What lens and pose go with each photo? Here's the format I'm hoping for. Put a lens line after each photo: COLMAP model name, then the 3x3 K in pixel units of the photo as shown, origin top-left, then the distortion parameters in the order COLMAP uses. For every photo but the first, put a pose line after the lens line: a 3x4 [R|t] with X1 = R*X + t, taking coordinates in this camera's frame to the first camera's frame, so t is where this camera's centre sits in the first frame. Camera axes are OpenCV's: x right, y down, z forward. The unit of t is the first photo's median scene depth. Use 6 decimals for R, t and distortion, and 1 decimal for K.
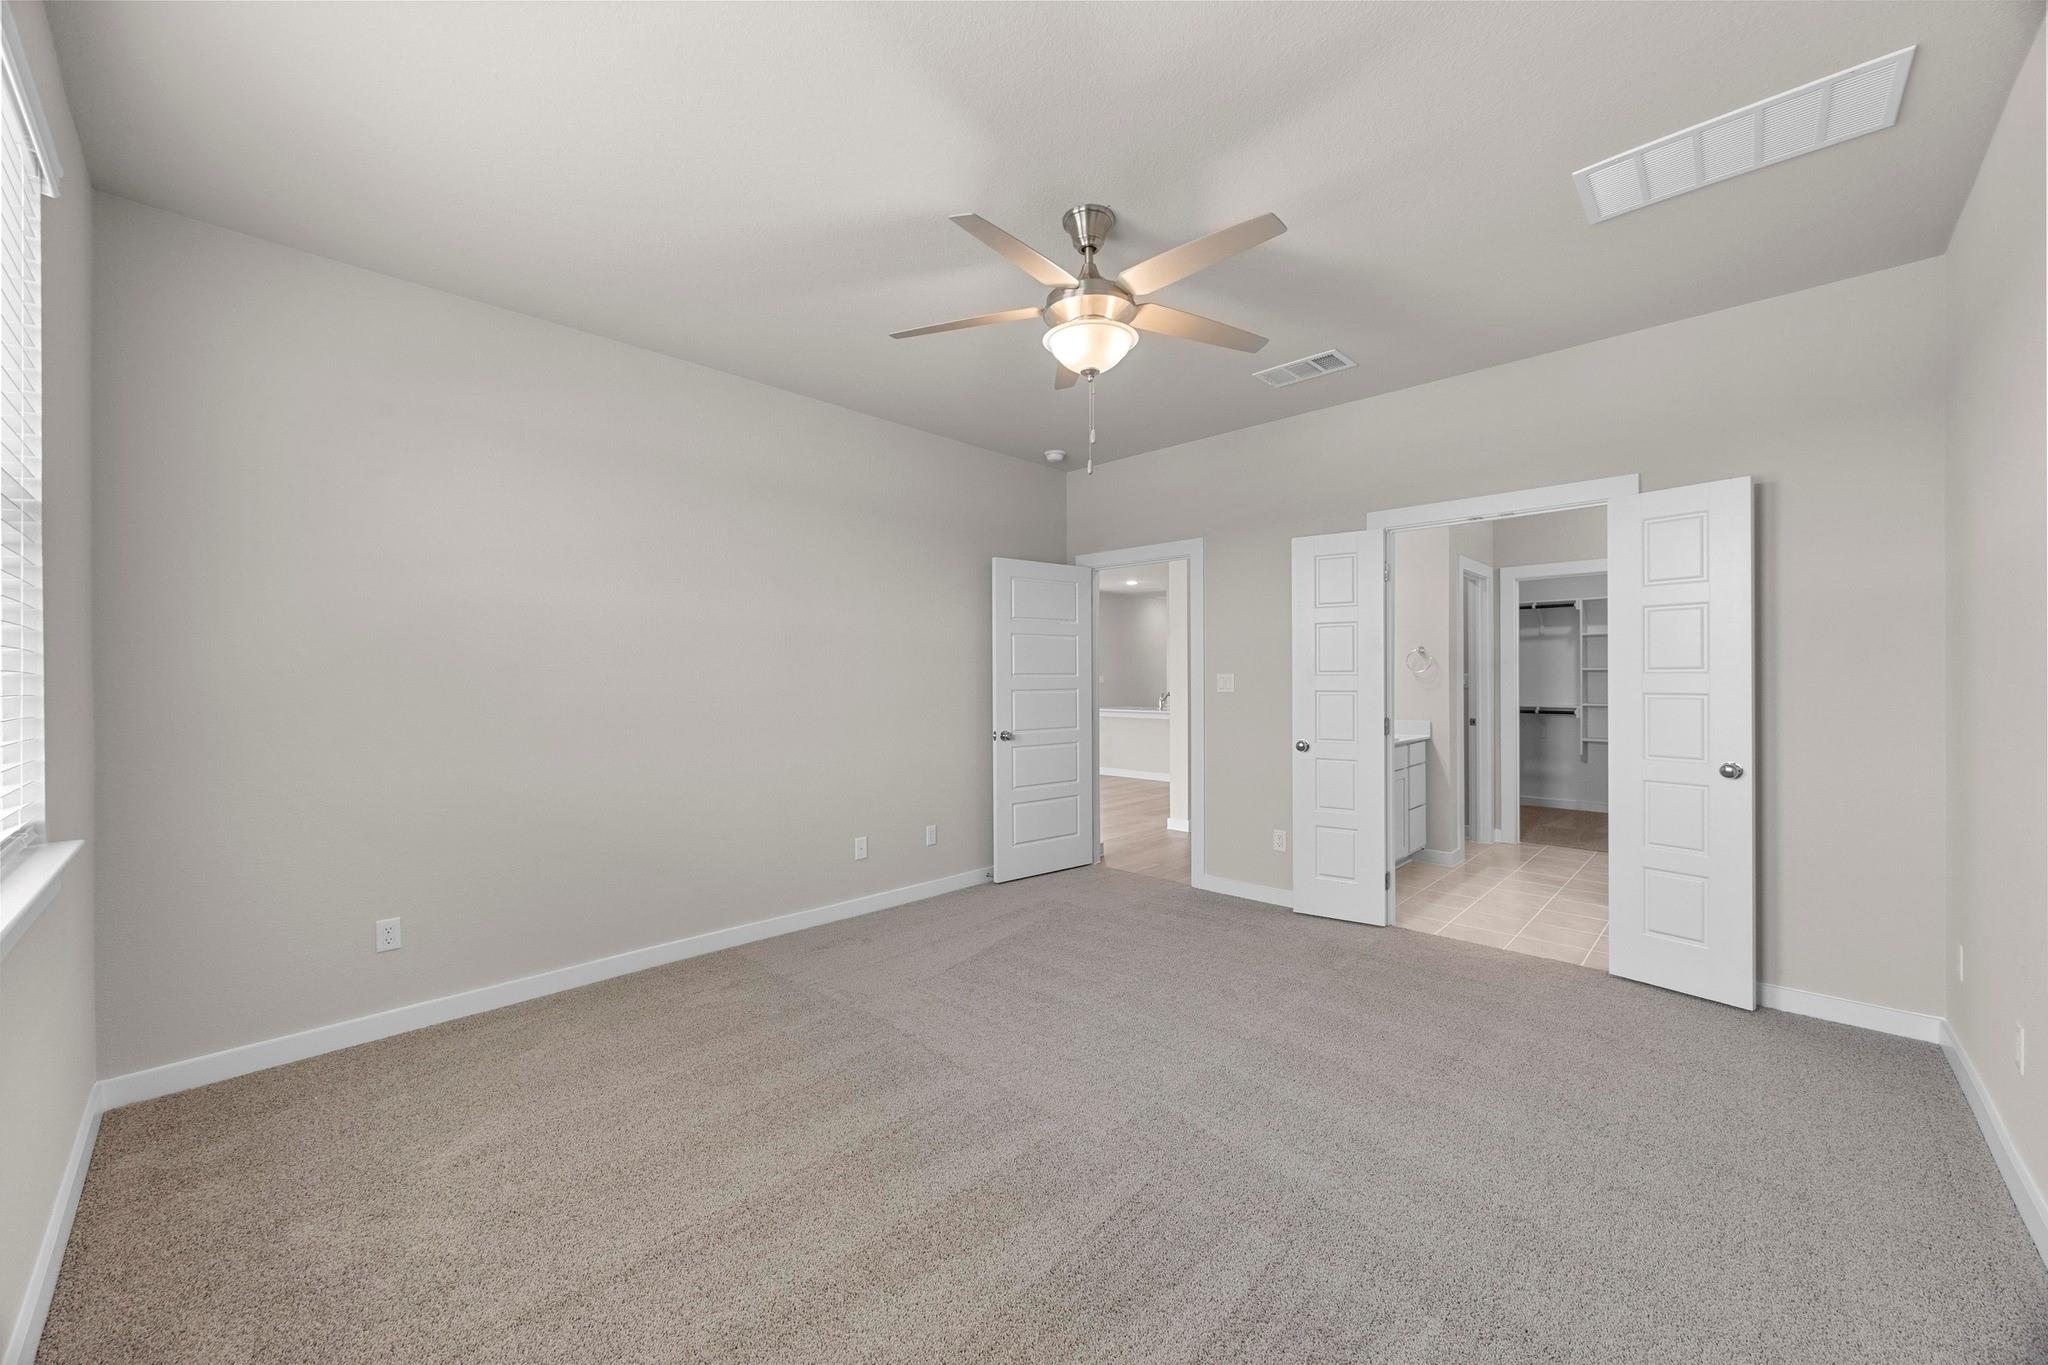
lens RADIAL K [[776.5, 0, 1017.6], [0, 776.5, 687.0], [0, 0, 1]] dist [-0.006583, 0.000701]
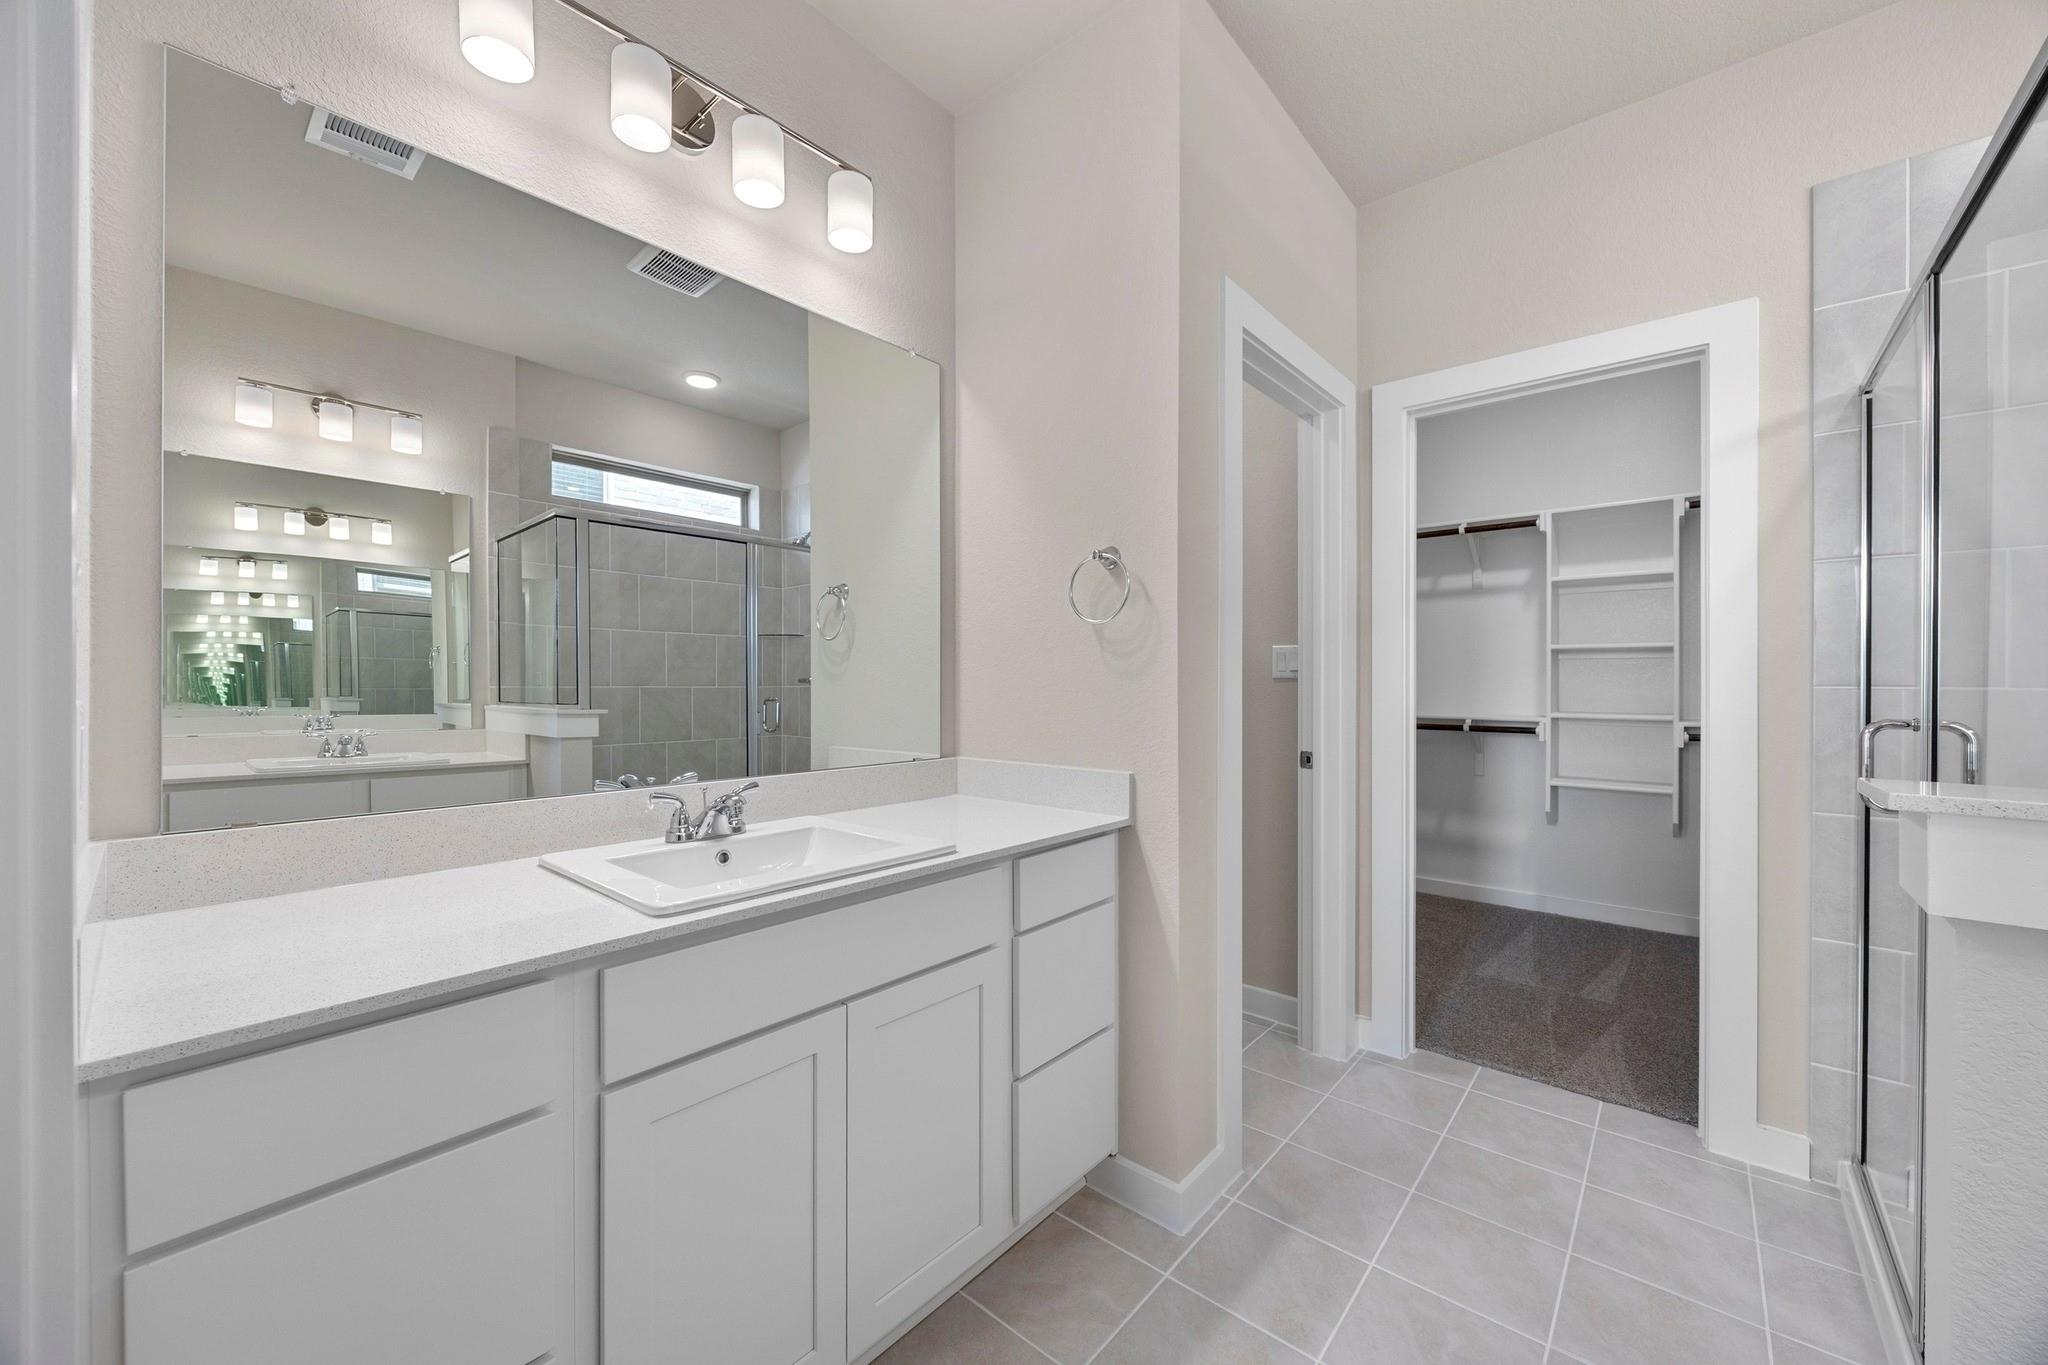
lens RADIAL K [[776.5, 0, 1020.1], [0, 776.5, 684.9], [0, 0, 1]] dist [-0.006583, 0.000701]
pose [[0.998578, 0.007291, 0.052802, 0.345932], [-0.007294, 0.999973, -0.000135, 0.005367], [-0.052802, -0.000250, 0.998605, 0.498421]]
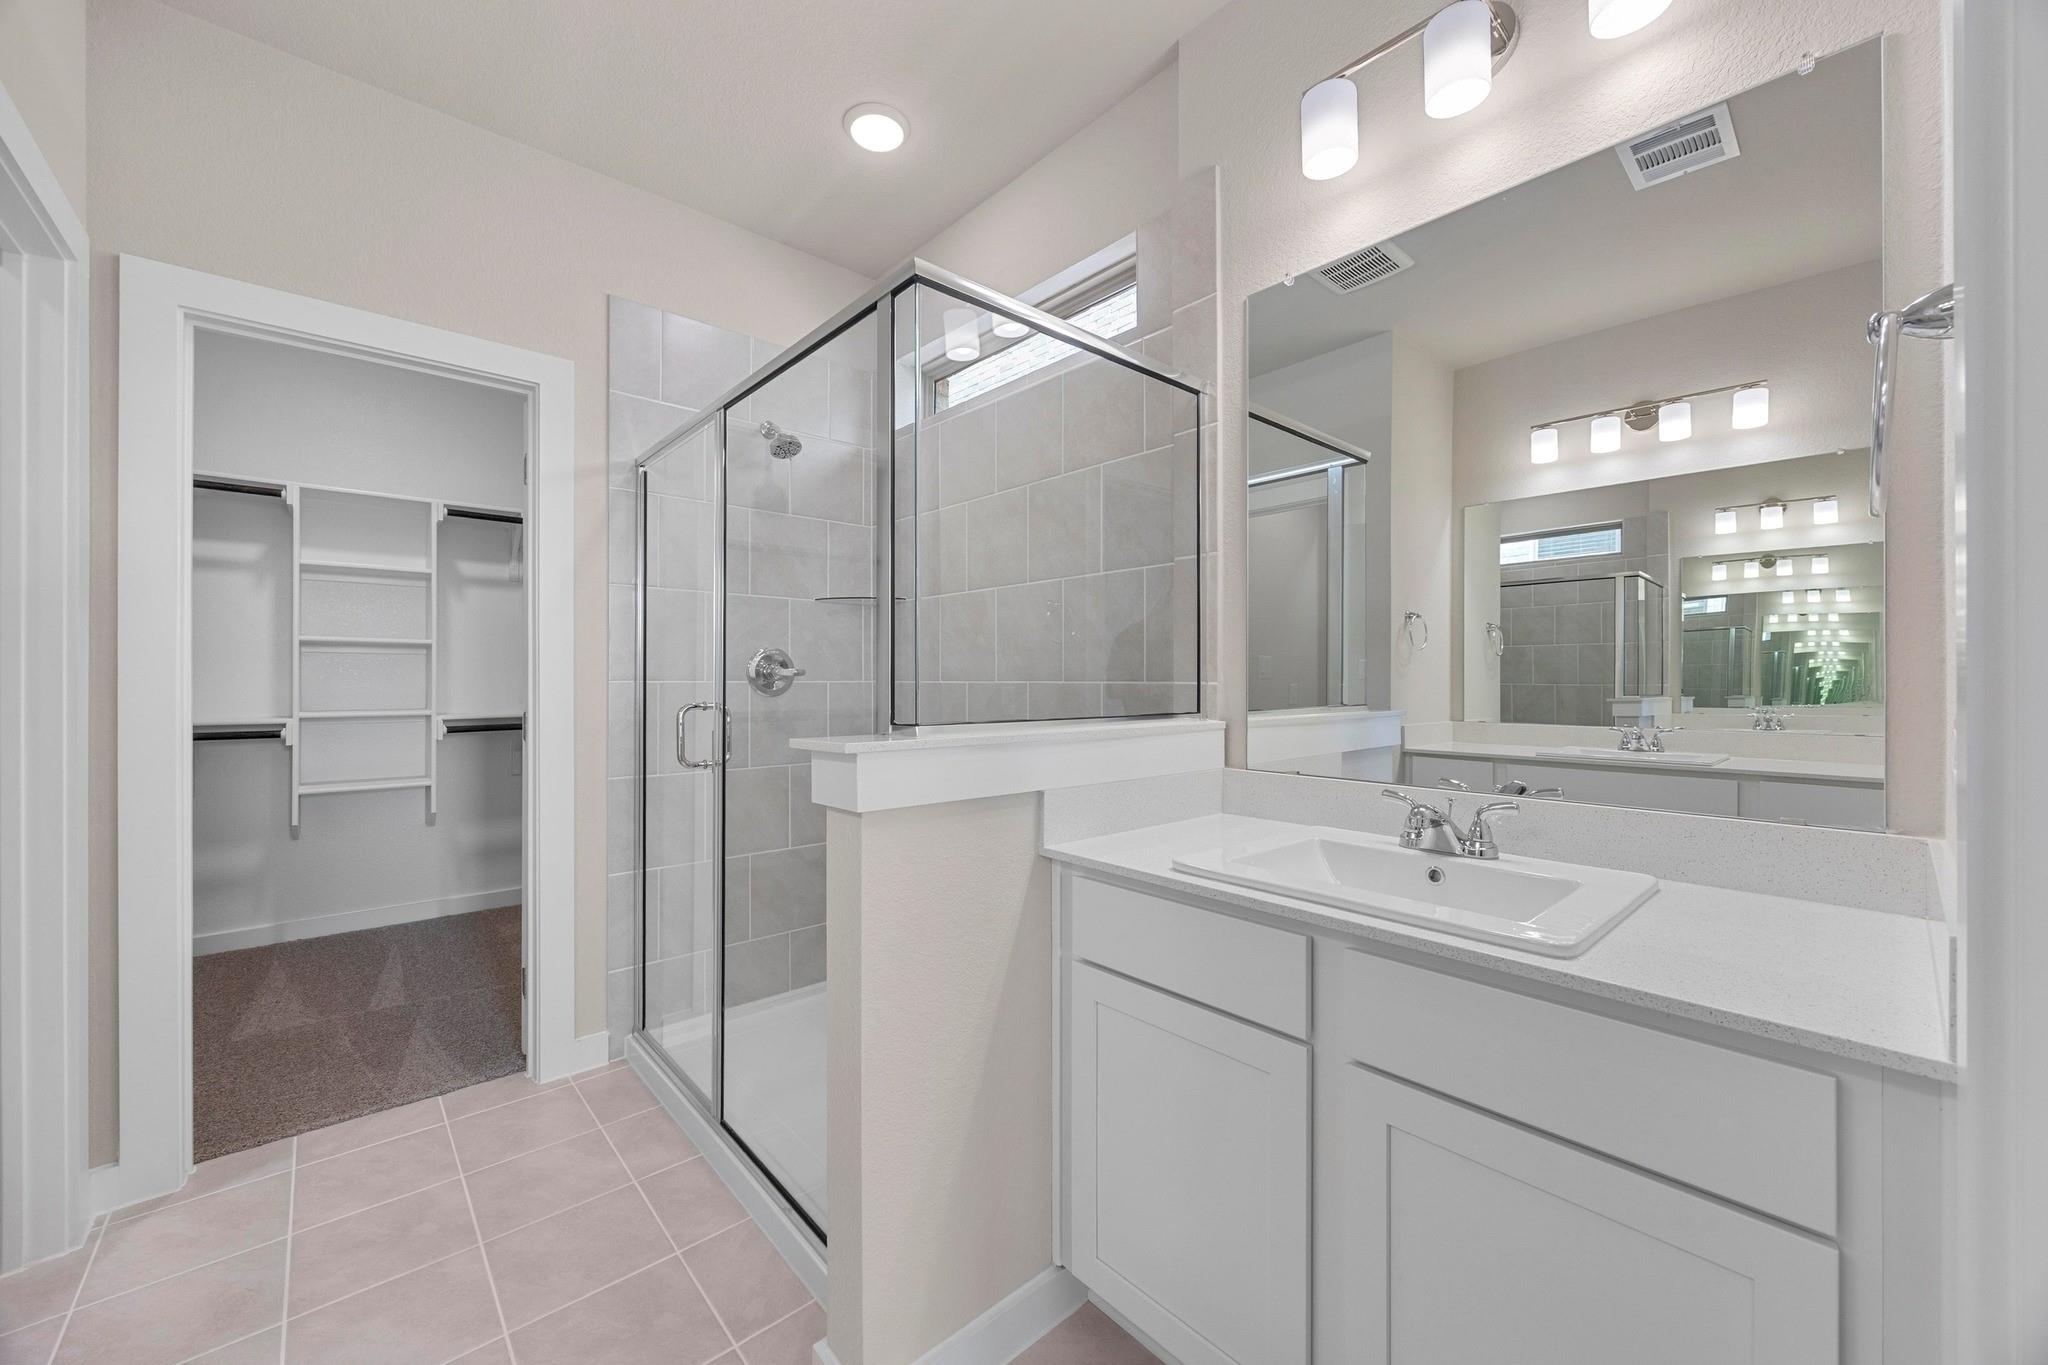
lens RADIAL K [[776.5, 0, 1016.8], [0, 776.5, 682.2], [0, 0, 1]] dist [-0.006583, 0.000701]
pose [[0.074180, 0.001779, 0.997243, 0.303419], [0.003071, 0.999993, -0.002013, 0.005625], [-0.997240, 0.003211, 0.074174, 0.541000]]
